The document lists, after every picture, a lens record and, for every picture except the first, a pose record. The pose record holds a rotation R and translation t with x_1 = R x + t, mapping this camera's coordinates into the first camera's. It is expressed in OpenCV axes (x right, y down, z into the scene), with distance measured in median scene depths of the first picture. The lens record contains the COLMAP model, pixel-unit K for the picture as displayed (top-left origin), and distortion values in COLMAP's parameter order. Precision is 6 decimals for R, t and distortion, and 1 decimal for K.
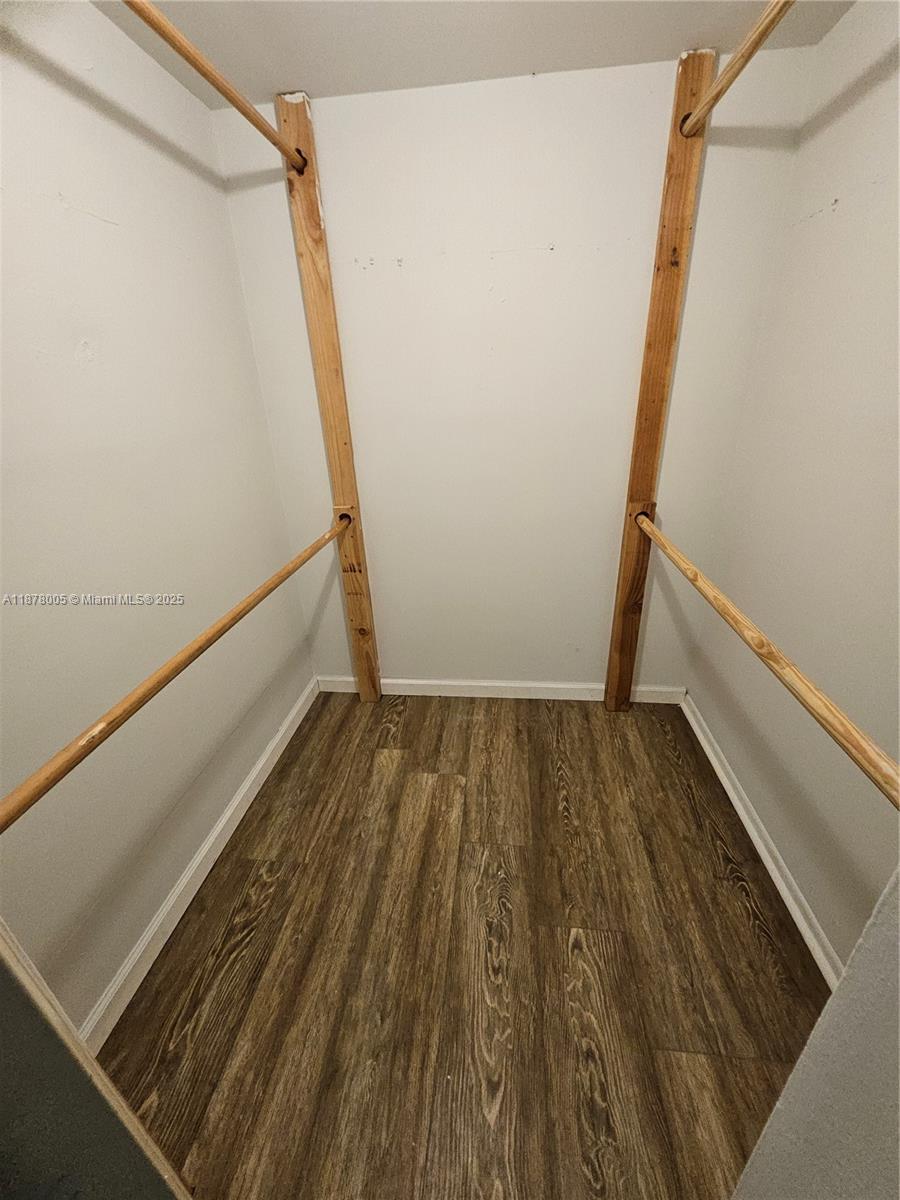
lens RADIAL K [[473.0, 0, 455.6], [0, 473.0, 589.3], [0, 0, 1]] dist [0.002211, -0.000742]
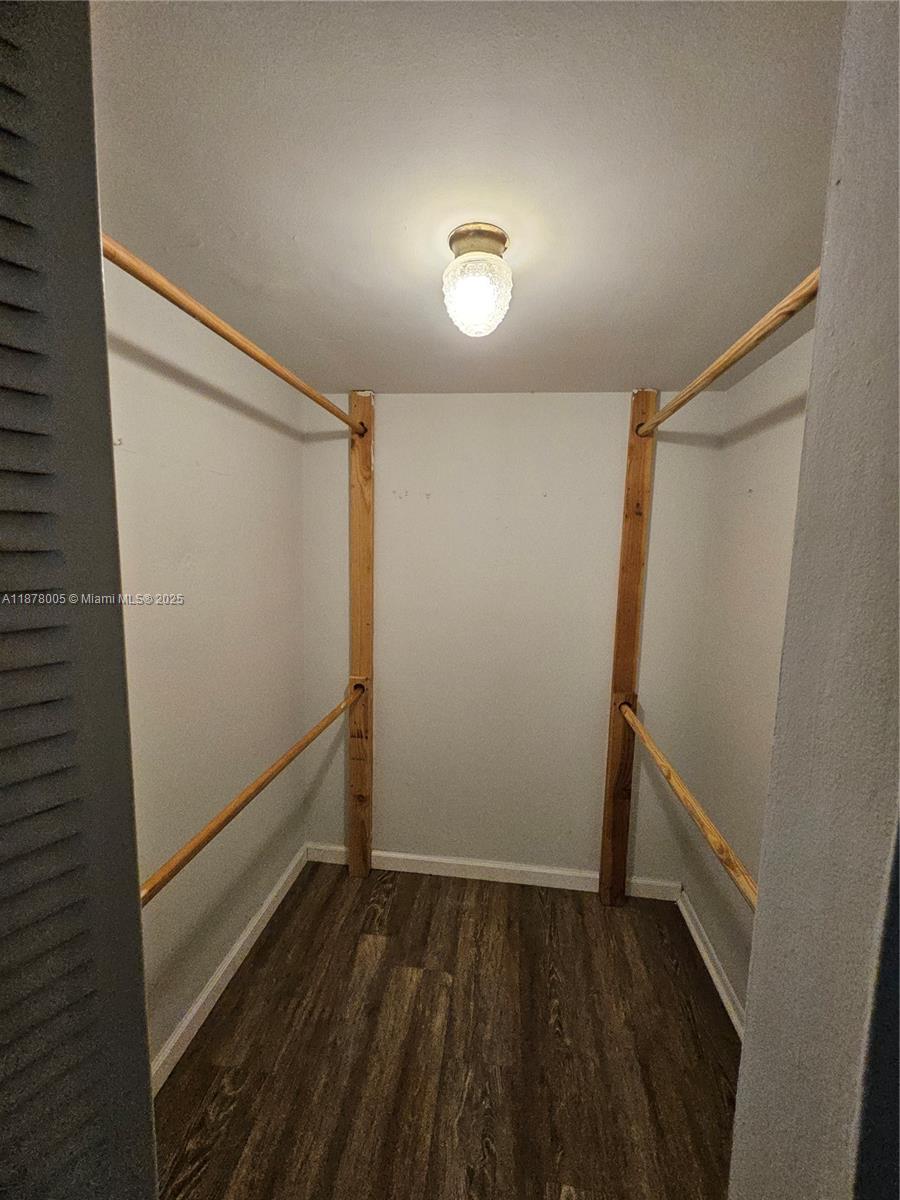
lens RADIAL K [[473.3, 0, 454.9], [0, 473.3, 593.0], [0, 0, 1]] dist [0.006139, -0.000381]
pose [[0.997972, 0.062684, -0.011074, -0.012250], [-0.063087, 0.950806, -0.303294, -0.043912], [-0.008482, 0.303378, 0.952833, -0.143511]]
